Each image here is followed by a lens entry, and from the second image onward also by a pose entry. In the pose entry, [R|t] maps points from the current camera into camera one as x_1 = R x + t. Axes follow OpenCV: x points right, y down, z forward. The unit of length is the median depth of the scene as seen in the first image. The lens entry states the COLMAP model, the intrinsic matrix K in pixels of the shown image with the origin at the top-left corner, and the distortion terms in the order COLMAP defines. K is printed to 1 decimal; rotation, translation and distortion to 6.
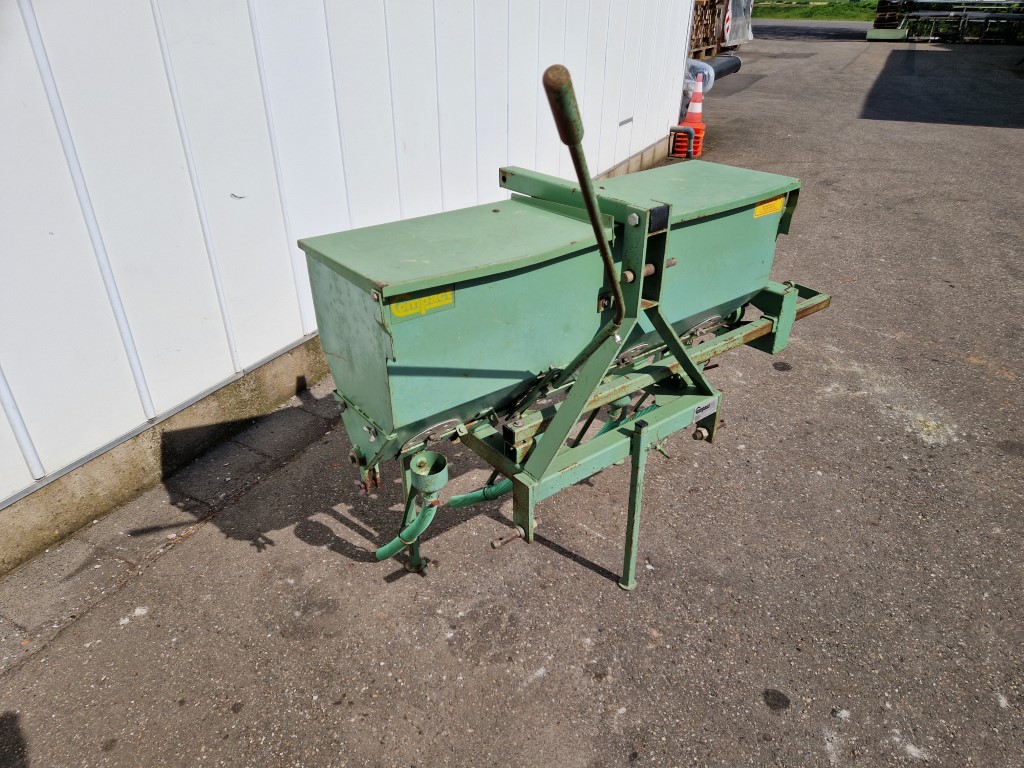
lens RADIAL K [[680.9, 0, 515.1], [0, 680.9, 391.7], [0, 0, 1]] dist [0.079632, -0.073812]
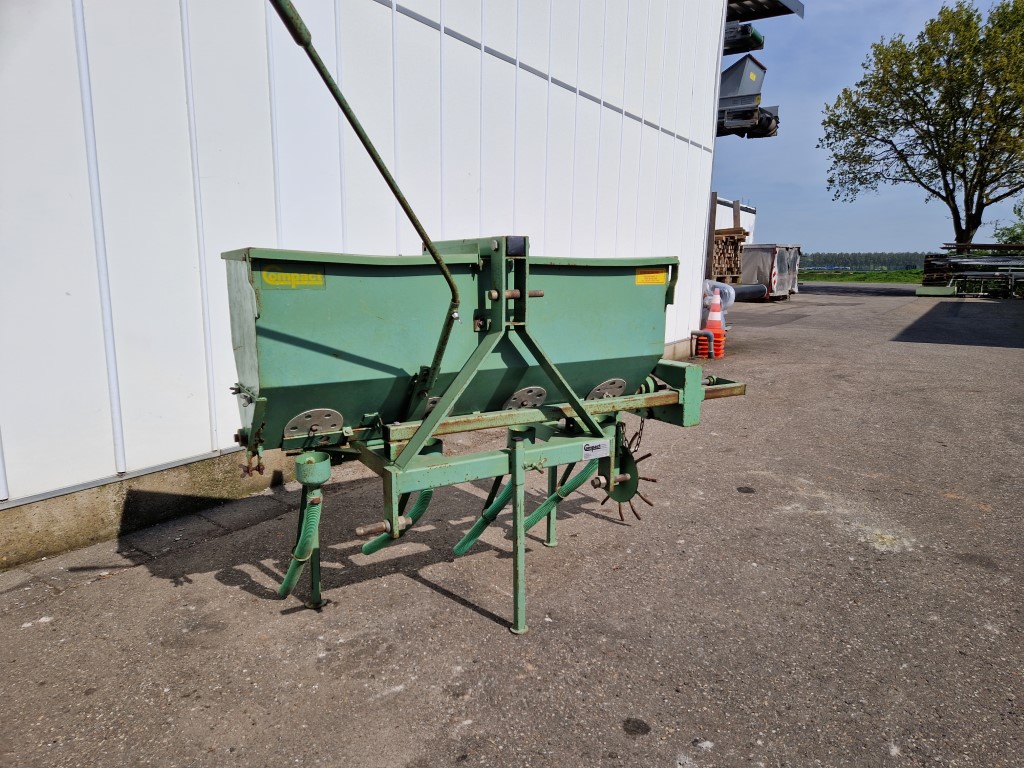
lens RADIAL K [[678.3, 0, 518.7], [0, 678.3, 385.0], [0, 0, 1]] dist [0.079901, -0.071030]
pose [[0.993935, 0.026578, -0.106713, 0.238045], [-0.061233, 0.939773, -0.336270, 0.259263], [0.091348, 0.340765, 0.935700, -0.024597]]
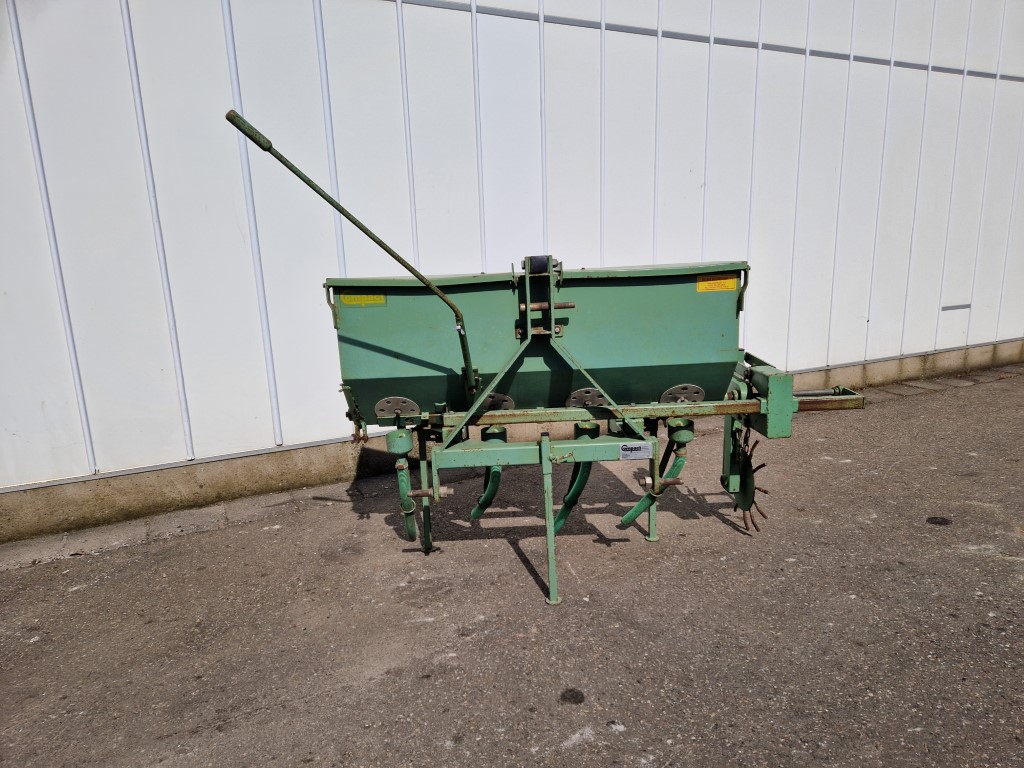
lens RADIAL K [[678.8, 0, 520.3], [0, 678.8, 392.0], [0, 0, 1]] dist [0.078564, -0.067917]
pose [[0.803697, 0.084676, -0.588983, 0.684893], [-0.260908, 0.939746, -0.220919, 0.204222], [0.534788, 0.331223, 0.777363, 0.002470]]
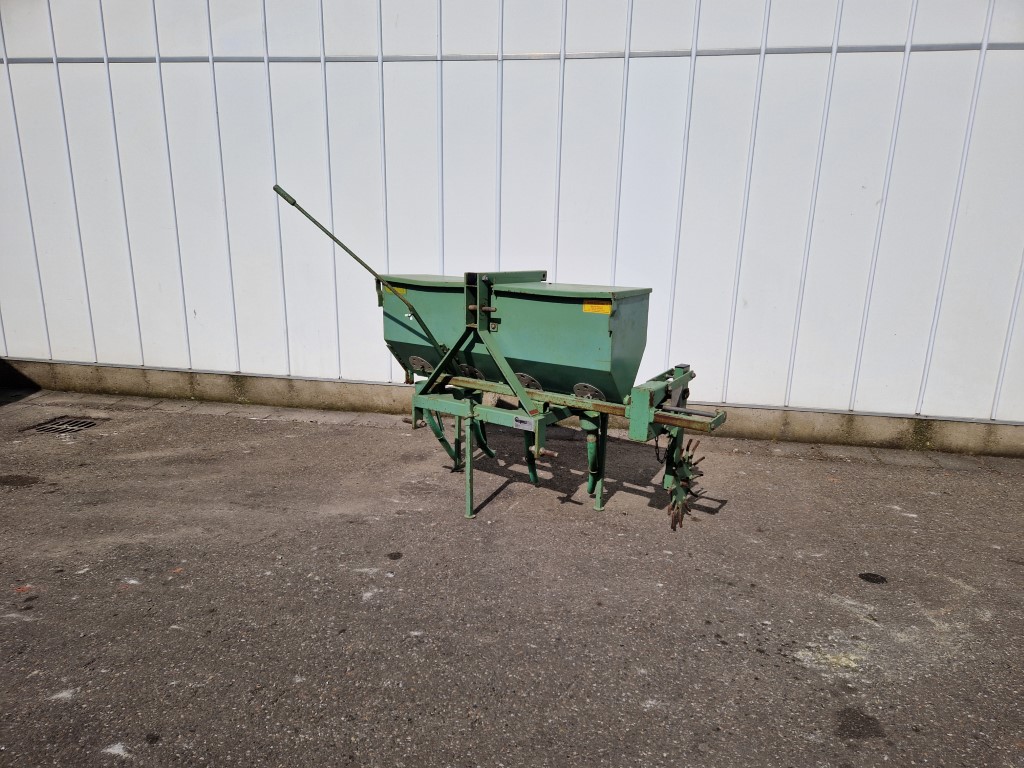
lens RADIAL K [[678.8, 0, 520.3], [0, 678.8, 392.0], [0, 0, 1]] dist [0.078564, -0.067917]
pose [[0.291891, 0.219332, -0.930963, 1.459585], [-0.495137, 0.867425, 0.049119, -0.091301], [0.818315, 0.446617, 0.361793, 0.375796]]
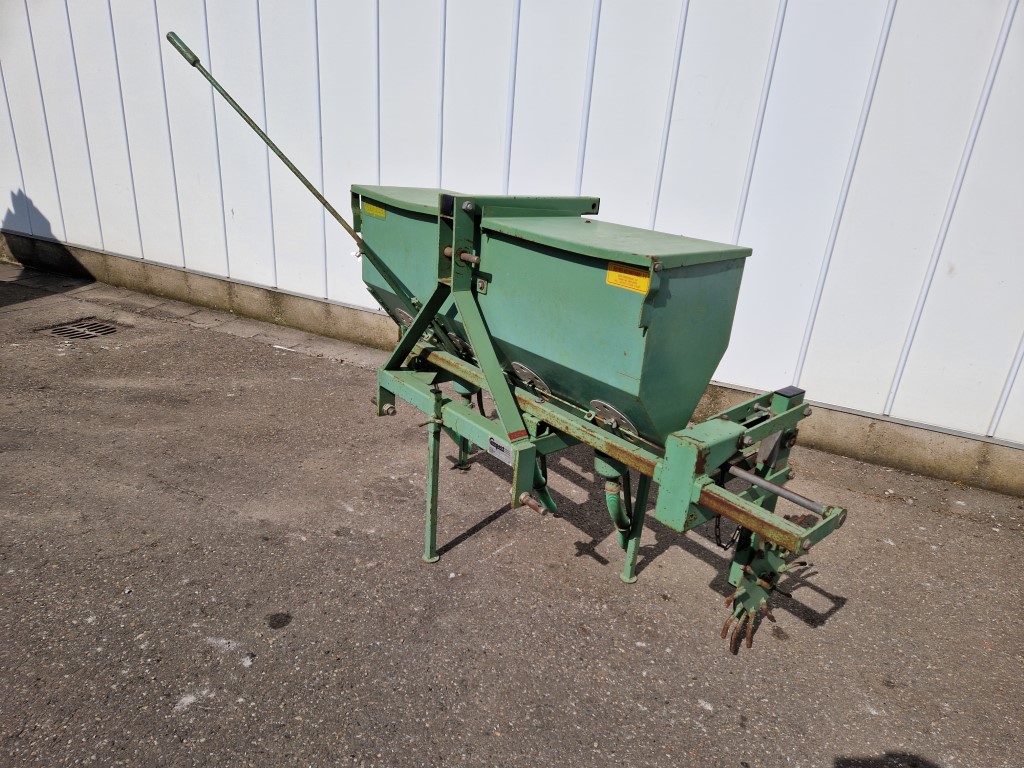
lens RADIAL K [[680.9, 0, 515.1], [0, 680.9, 391.7], [0, 0, 1]] dist [0.079632, -0.073812]
pose [[0.032378, 0.359363, -0.932636, 0.989180], [-0.562730, 0.777726, 0.280137, -0.272342], [0.826006, 0.515752, 0.227406, 0.677080]]
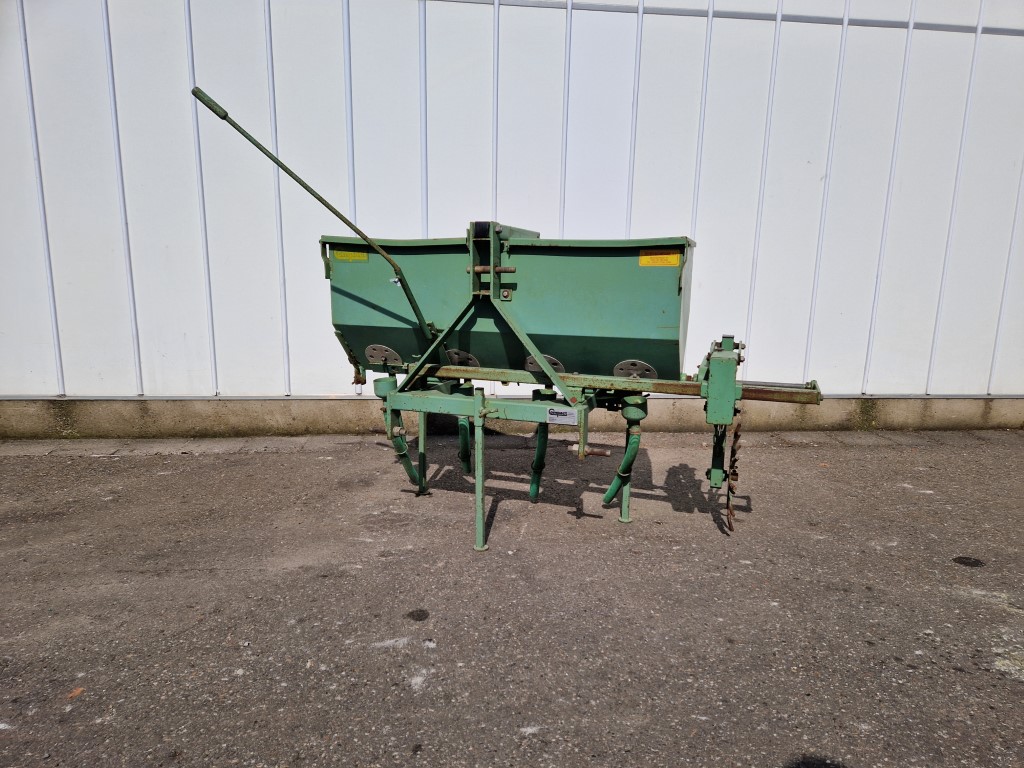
lens RADIAL K [[678.3, 0, 522.0], [0, 678.3, 386.9], [0, 0, 1]] dist [0.072052, -0.056637]
pose [[0.548166, 0.152082, -0.822426, 1.038851], [-0.430097, 0.894605, -0.121241, 0.132861], [0.717308, 0.420183, 0.555802, 0.262090]]
